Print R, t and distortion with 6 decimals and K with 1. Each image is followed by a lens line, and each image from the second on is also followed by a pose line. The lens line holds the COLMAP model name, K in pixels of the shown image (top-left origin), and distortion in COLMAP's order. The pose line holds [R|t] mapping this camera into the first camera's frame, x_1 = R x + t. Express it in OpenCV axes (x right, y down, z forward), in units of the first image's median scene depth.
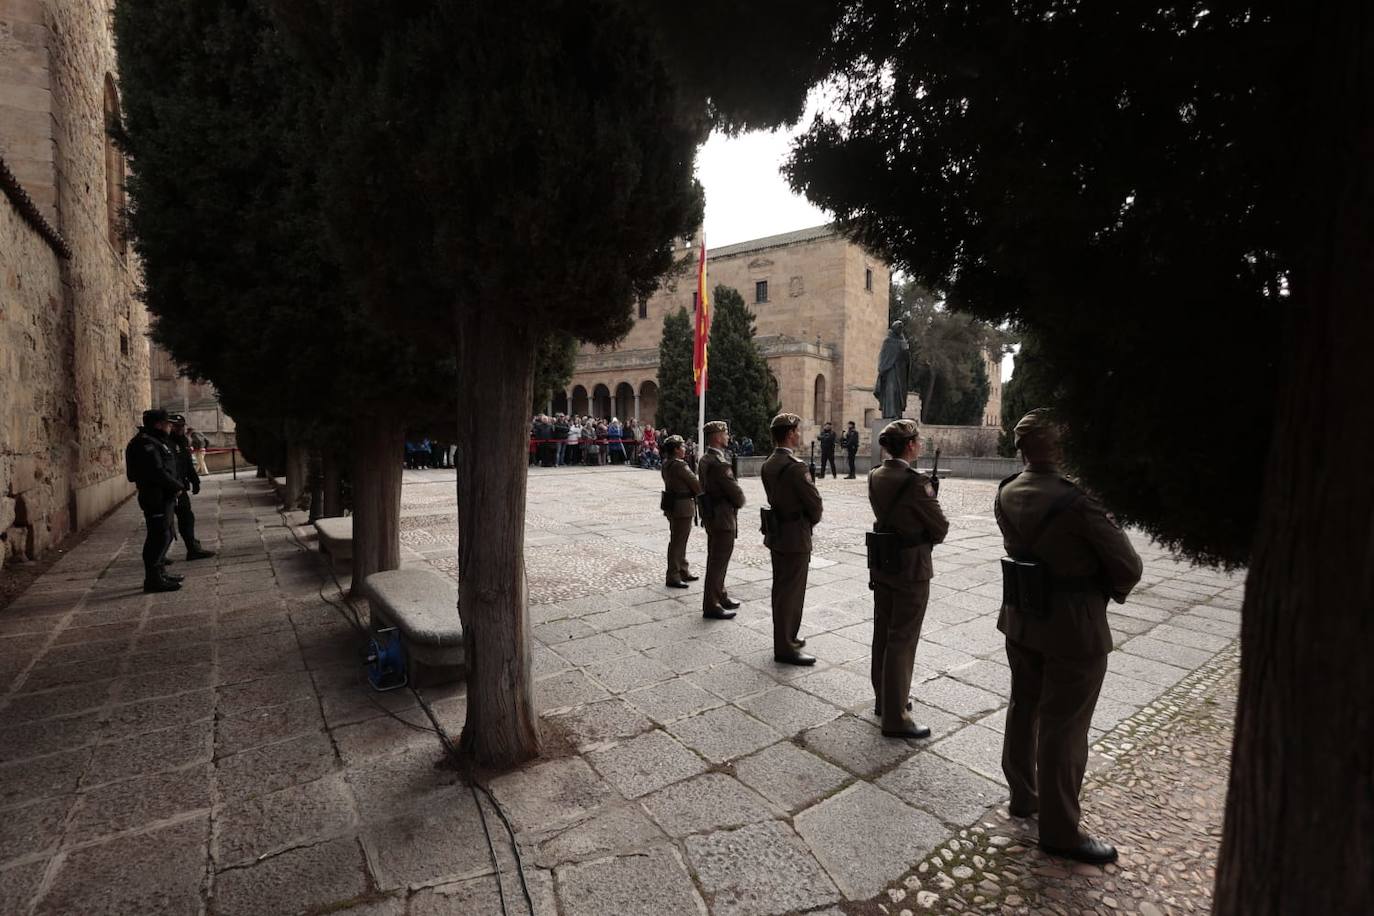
lens RADIAL K [[638.8, 0, 683.2], [0, 638.8, 465.2], [0, 0, 1]] dist [-0.001461, -0.000080]
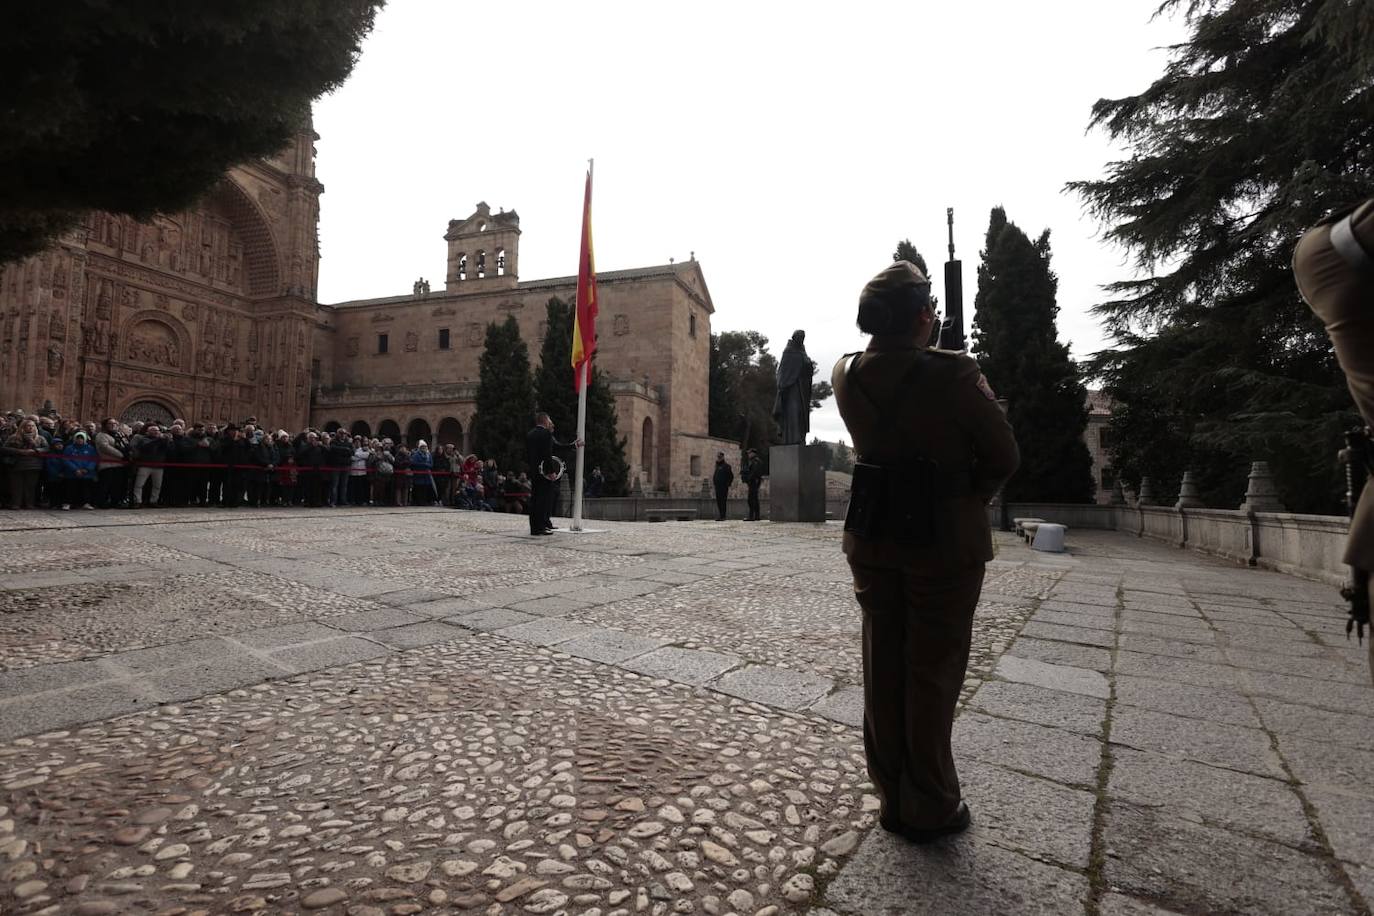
lens RADIAL K [[638.0, 0, 682.0], [0, 638.0, 450.8], [0, 0, 1]] dist [0.000586, 0.000640]
pose [[0.950808, 0.027506, 0.308557, -0.024223], [0.006377, 0.994101, -0.108267, 0.008225], [-0.309715, 0.104909, 0.945024, 0.108300]]
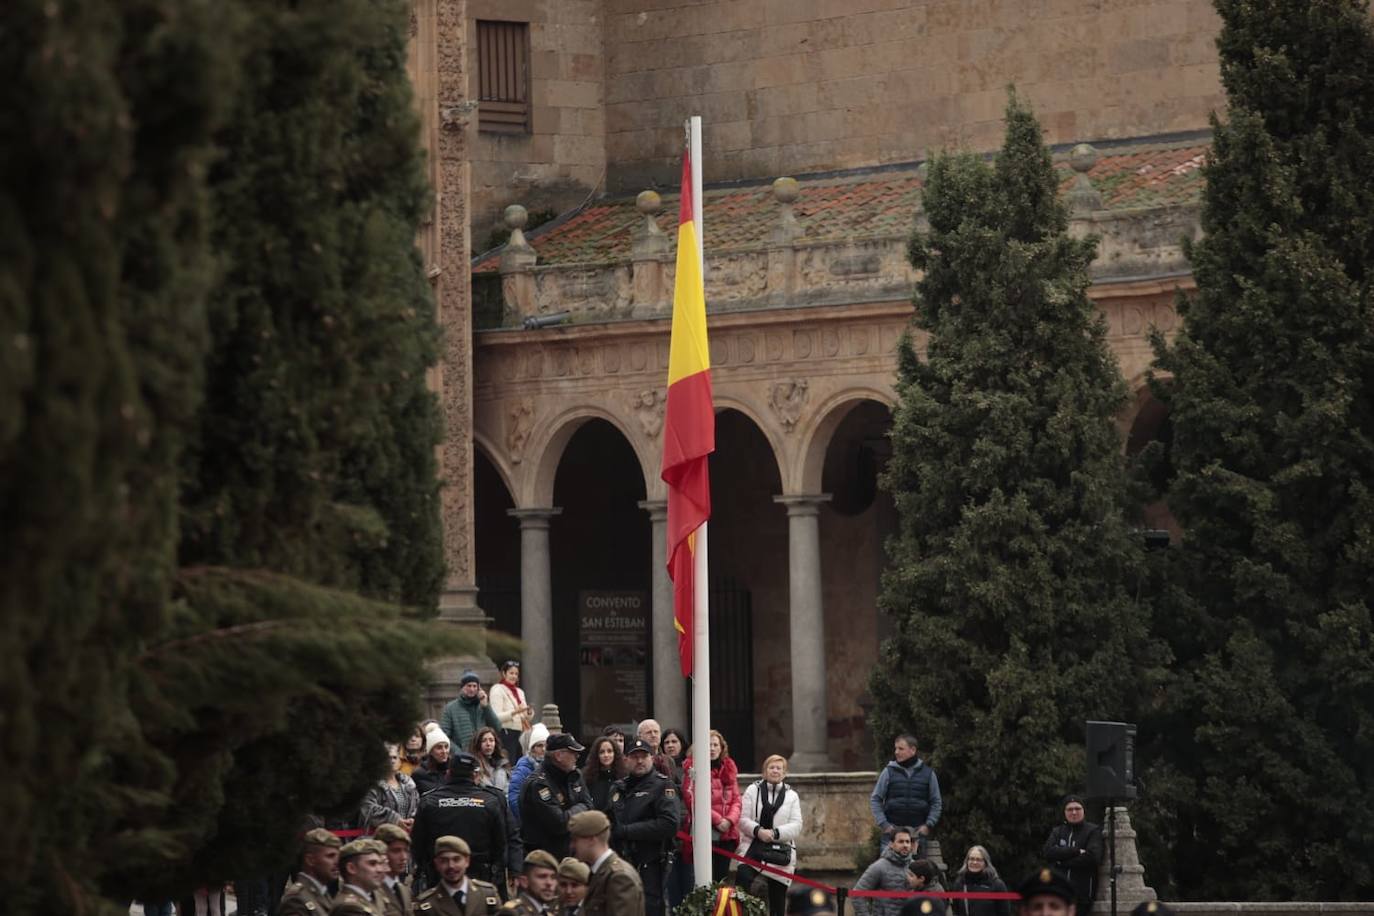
lens RADIAL K [[7263.5, 0, 686.9], [0, 7263.5, 457.9], [0, 0, 1]] dist [0.258654, 4.683175]
pose [[0.972490, -0.026046, -0.231484, 0.245997], [0.007208, 0.996618, -0.081857, 0.018703], [0.232833, 0.077937, 0.969389, -0.681000]]
